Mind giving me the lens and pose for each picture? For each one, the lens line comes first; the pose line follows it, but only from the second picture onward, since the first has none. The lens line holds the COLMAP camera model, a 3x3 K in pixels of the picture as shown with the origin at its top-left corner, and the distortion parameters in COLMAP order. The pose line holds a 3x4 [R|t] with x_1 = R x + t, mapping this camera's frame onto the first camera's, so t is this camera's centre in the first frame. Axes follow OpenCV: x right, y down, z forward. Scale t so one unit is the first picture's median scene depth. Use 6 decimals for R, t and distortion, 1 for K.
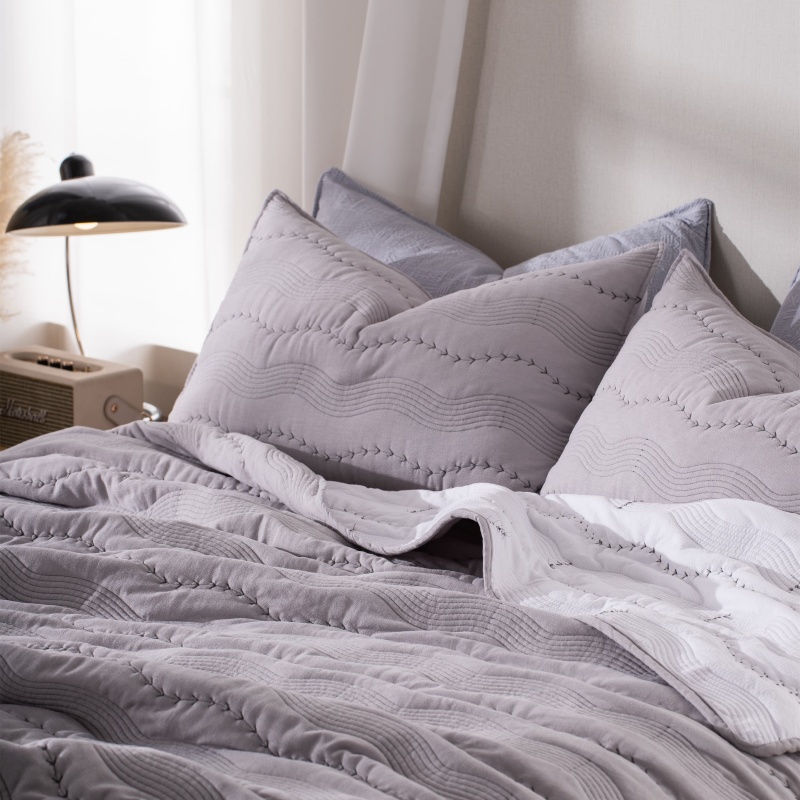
lens RADIAL K [[3510.1, 0, 400.0], [0, 3510.1, 400.0], [0, 0, 1]] dist [-0.035329, -3.987167]
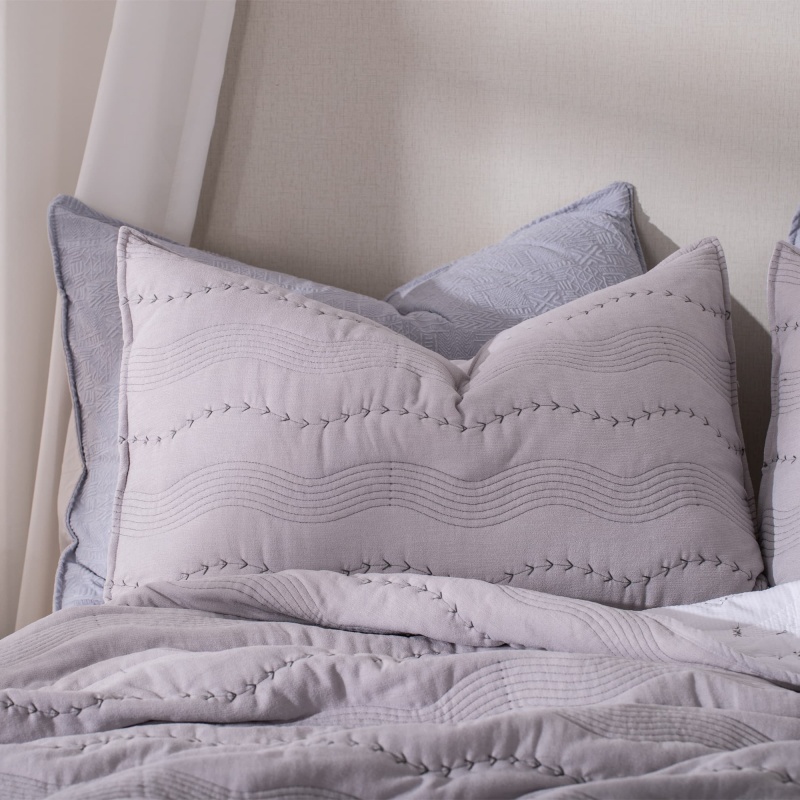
lens RADIAL K [[3510.1, 0, 400.0], [0, 3510.1, 400.0], [0, 0, 1]] dist [-0.035329, -3.987167]
pose [[0.772525, -0.130073, 0.621519, -0.467840], [0.132625, 0.990259, 0.042396, -0.052829], [-0.620980, 0.049677, 0.782251, 0.464486]]
